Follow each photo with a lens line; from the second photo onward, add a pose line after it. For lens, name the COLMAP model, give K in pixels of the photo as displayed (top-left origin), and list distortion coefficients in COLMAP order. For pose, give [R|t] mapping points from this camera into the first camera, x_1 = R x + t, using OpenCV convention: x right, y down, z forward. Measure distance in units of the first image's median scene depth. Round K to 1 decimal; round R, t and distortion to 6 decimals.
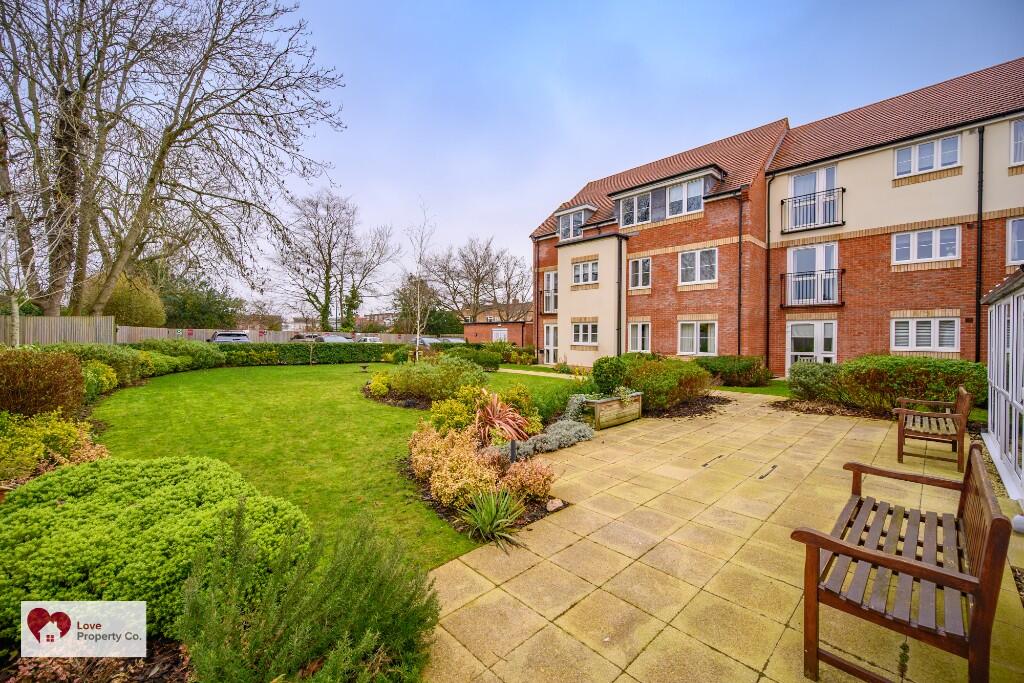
lens RADIAL K [[402.4, 0, 501.9], [0, 402.4, 344.3], [0, 0, 1]] dist [-0.000366, -0.000066]
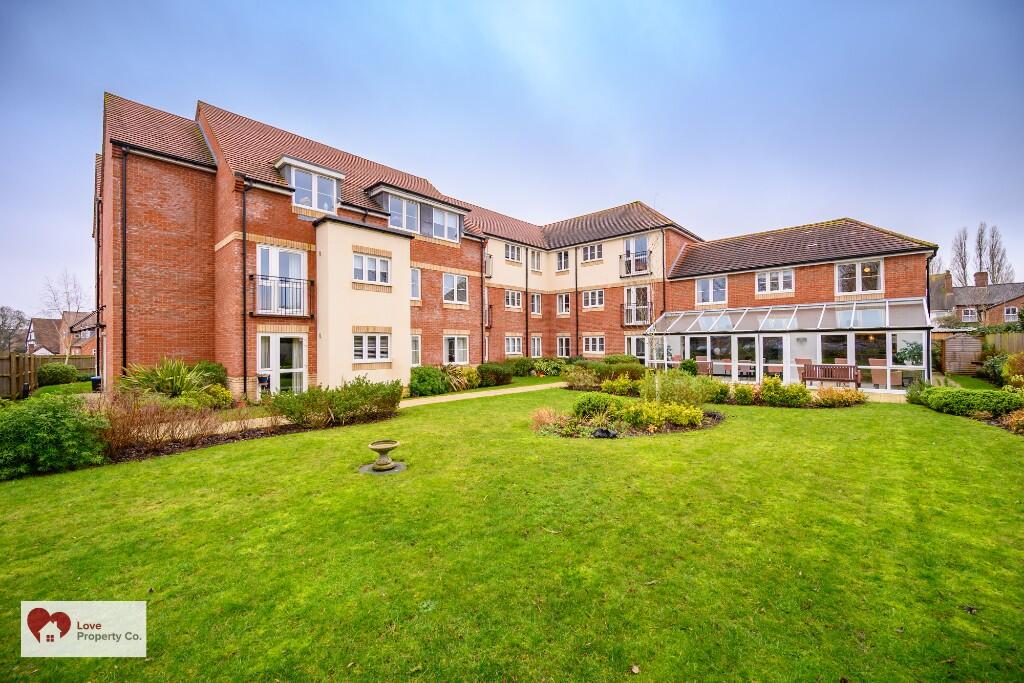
lens RADIAL K [[402.4, 0, 501.9], [0, 402.4, 344.3], [0, 0, 1]] dist [-0.000366, -0.000066]
pose [[-0.055311, -0.011086, 0.998408, -0.595703], [0.022146, 0.999679, 0.012327, -0.037514], [-0.998224, 0.022793, -0.055047, 0.807059]]
